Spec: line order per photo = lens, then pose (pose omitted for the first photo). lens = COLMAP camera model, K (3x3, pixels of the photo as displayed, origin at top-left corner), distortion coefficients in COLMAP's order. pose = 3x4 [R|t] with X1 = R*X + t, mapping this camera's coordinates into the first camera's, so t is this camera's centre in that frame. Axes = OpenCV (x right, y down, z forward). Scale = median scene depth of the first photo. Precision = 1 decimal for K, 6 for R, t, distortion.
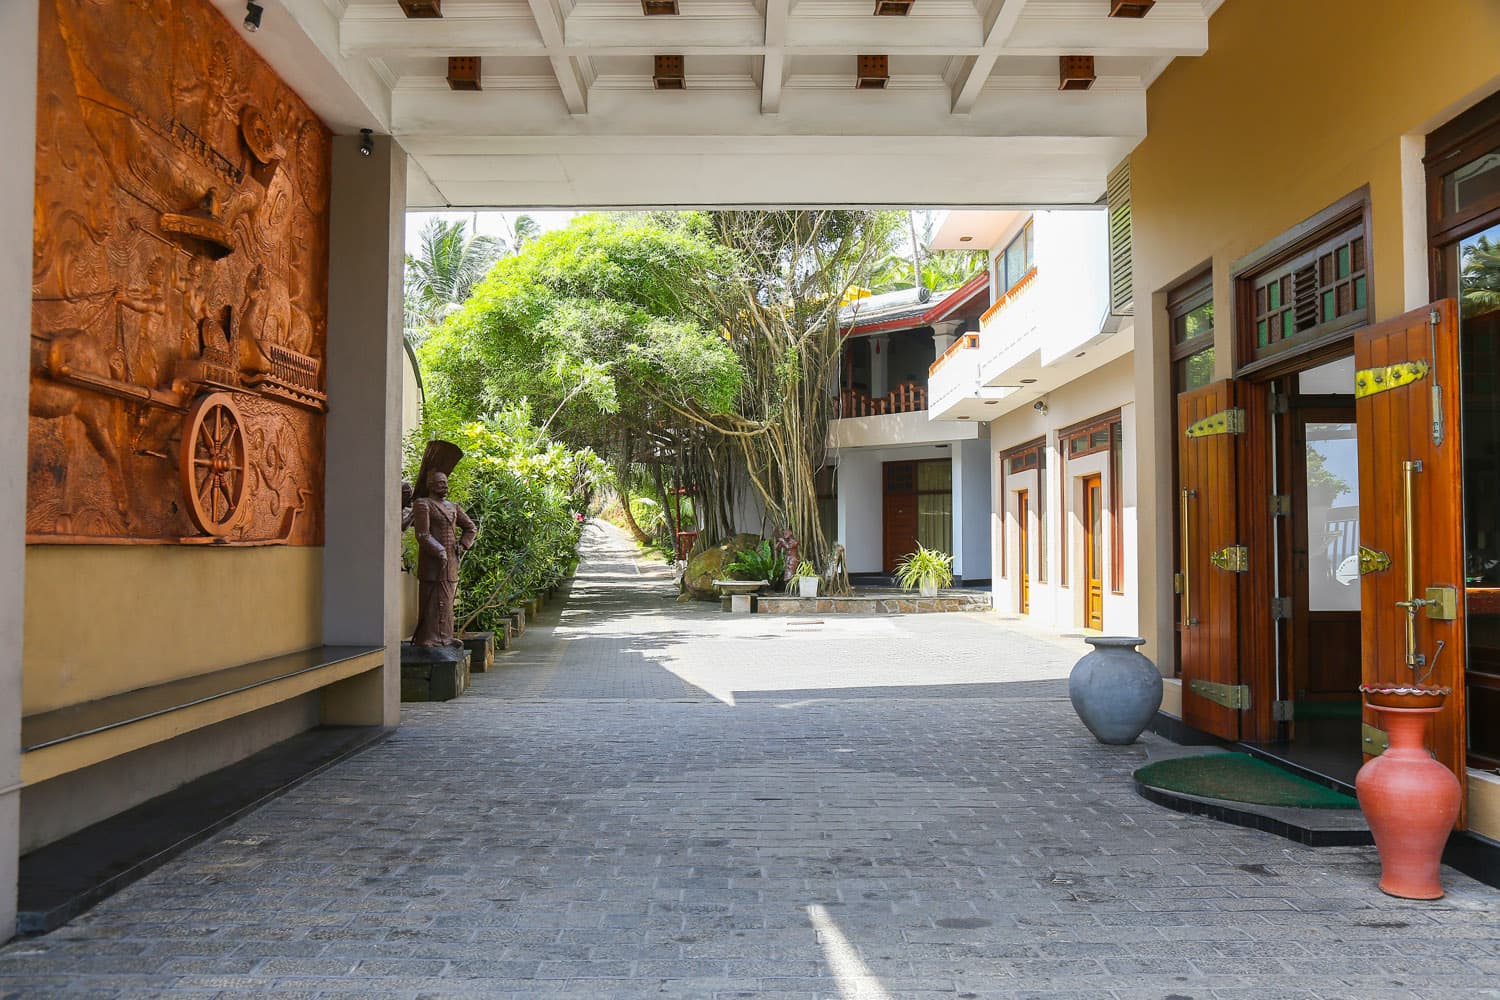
lens RADIAL K [[1222.4, 0, 750.0], [0, 1222.4, 500.0], [0, 0, 1]] dist [-0.005153, 0.002313]
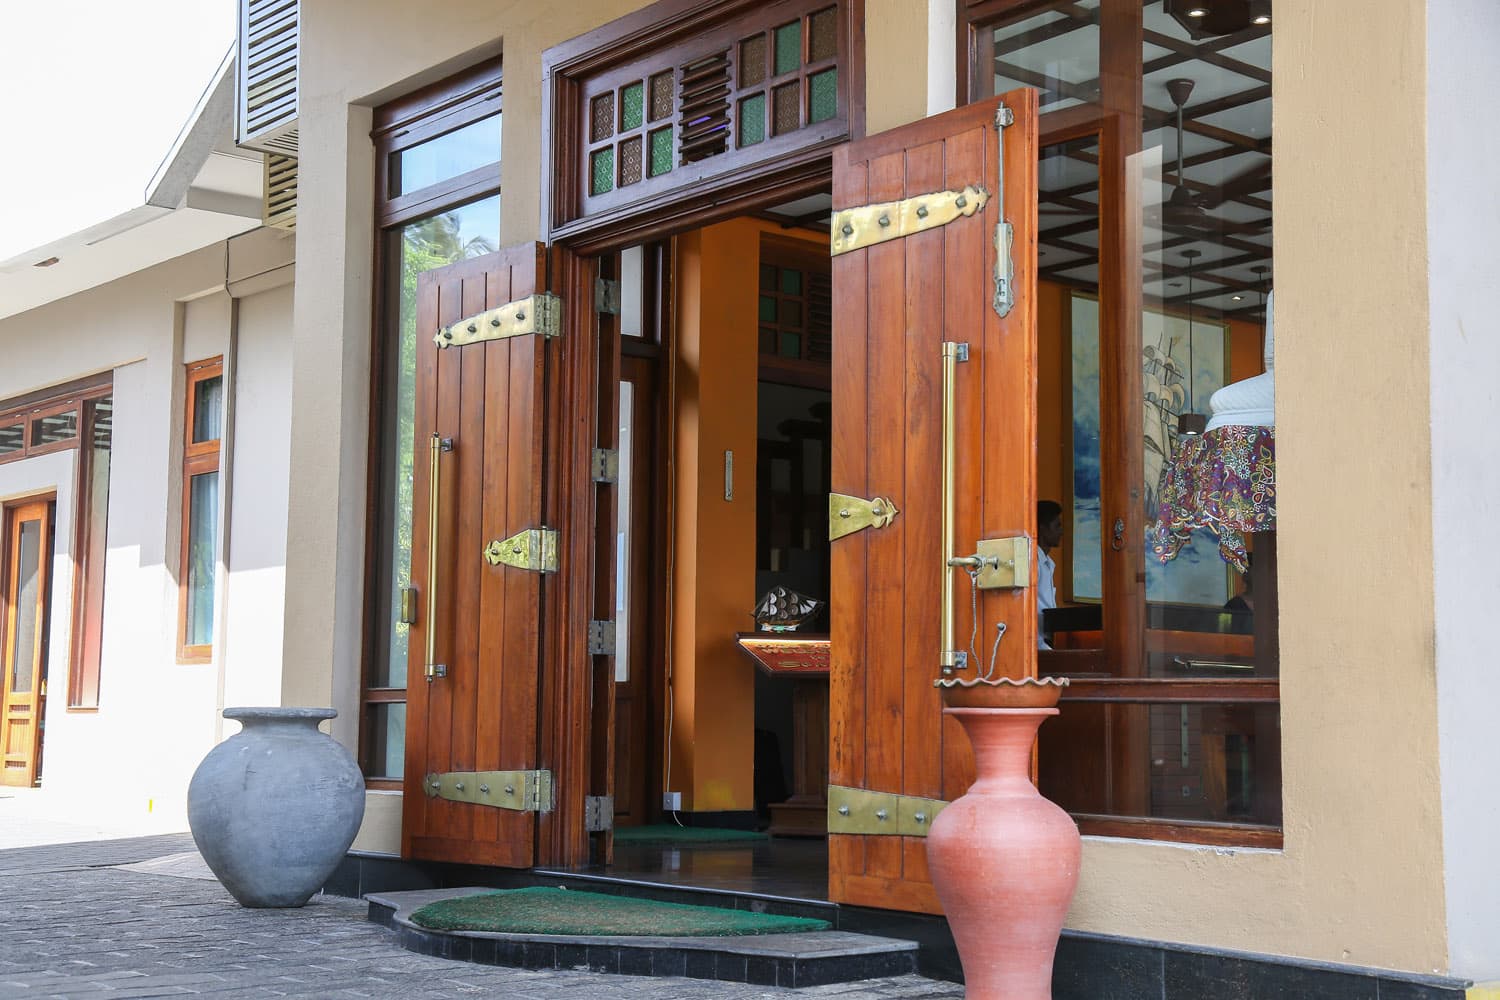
lens RADIAL K [[2076.7, 0, 750.0], [0, 2076.7, 500.0], [0, 0, 1]] dist [0.153462, -0.641879]
pose [[0.768208, 0.081911, 0.634939, -0.152575], [-0.038858, 0.995918, -0.081466, 0.101558], [-0.639020, 0.037911, 0.768255, 0.182917]]
